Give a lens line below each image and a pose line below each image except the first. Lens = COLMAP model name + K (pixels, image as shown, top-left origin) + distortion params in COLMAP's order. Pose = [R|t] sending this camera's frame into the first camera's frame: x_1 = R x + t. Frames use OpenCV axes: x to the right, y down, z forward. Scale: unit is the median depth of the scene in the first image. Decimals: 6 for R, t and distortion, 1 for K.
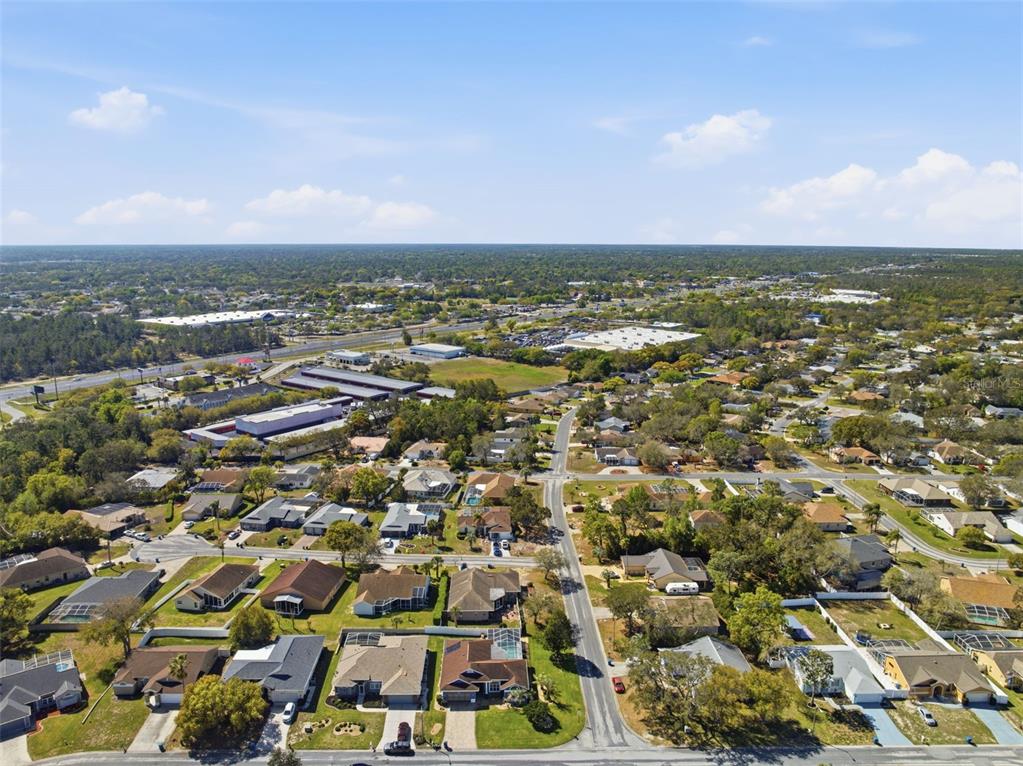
lens RADIAL K [[727.0, 0, 504.7], [0, 727.0, 391.9], [0, 0, 1]] dist [-0.034478, 0.003904]
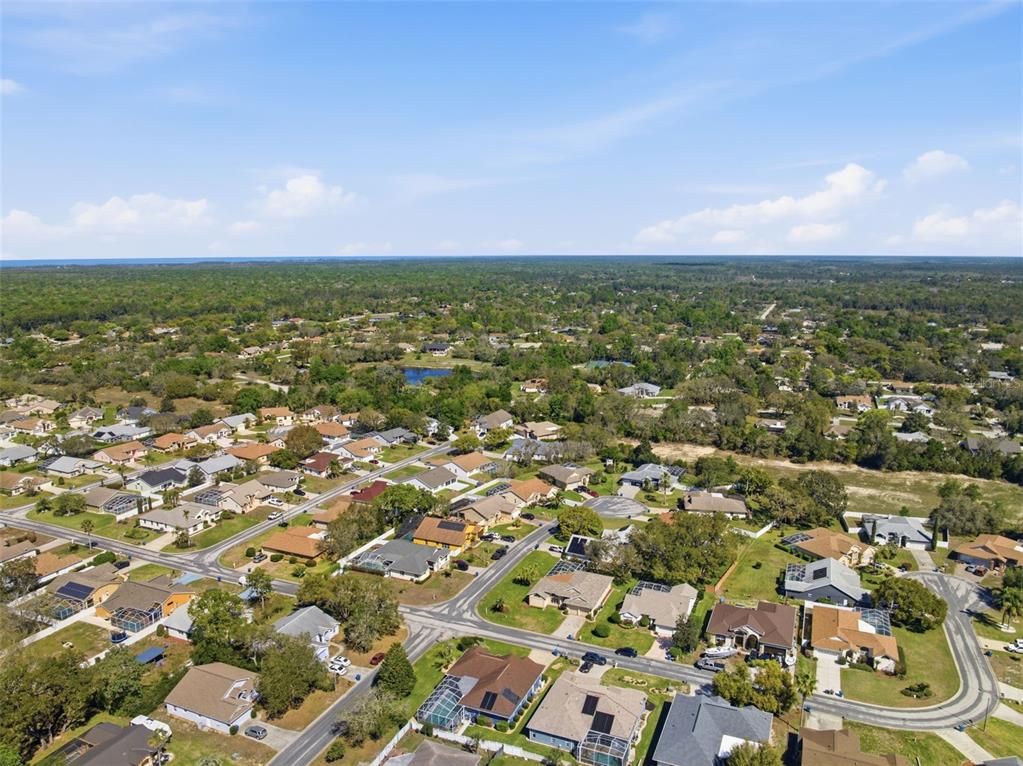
lens RADIAL K [[727.0, 0, 504.5], [0, 727.0, 381.2], [0, 0, 1]] dist [-0.034478, 0.003904]
pose [[-0.905995, -0.067440, 0.417881, -0.375837], [0.094745, 0.929869, 0.355481, -0.289716], [-0.412548, 0.361656, -0.836068, 1.480241]]
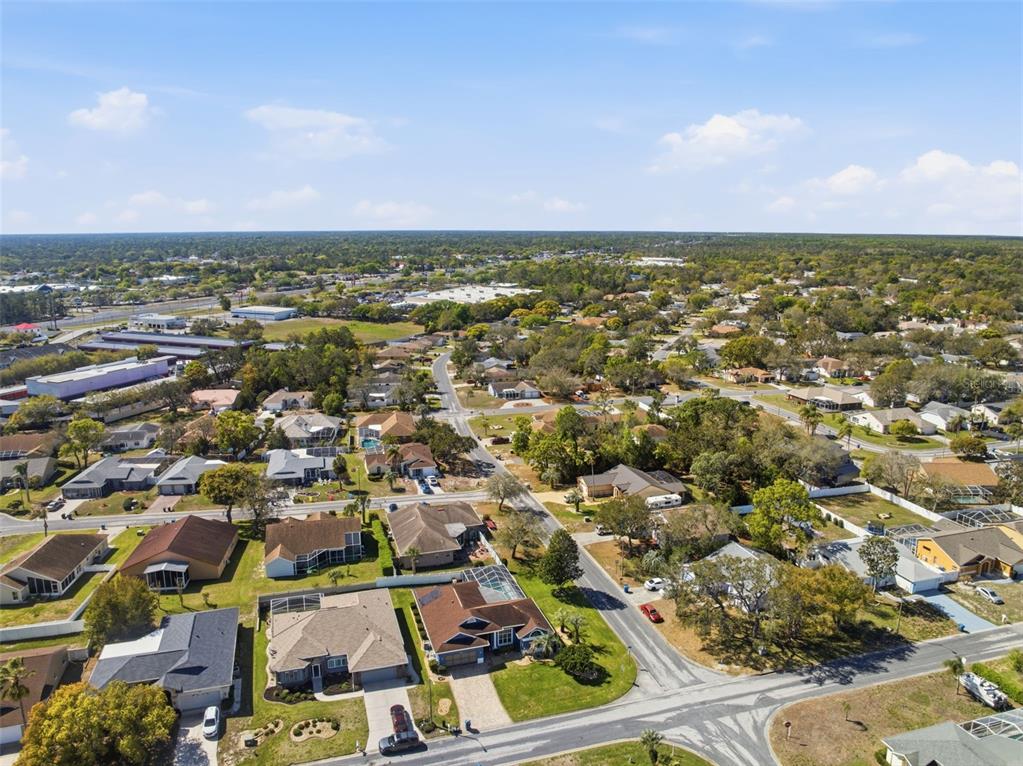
lens RADIAL K [[727.0, 0, 505.6], [0, 727.0, 381.0], [0, 0, 1]] dist [-0.034478, 0.003904]
pose [[0.963175, -0.058463, 0.262442, -0.163642], [0.058266, 0.998265, 0.008540, 0.125964], [-0.262486, 0.007066, 0.964910, 0.258827]]
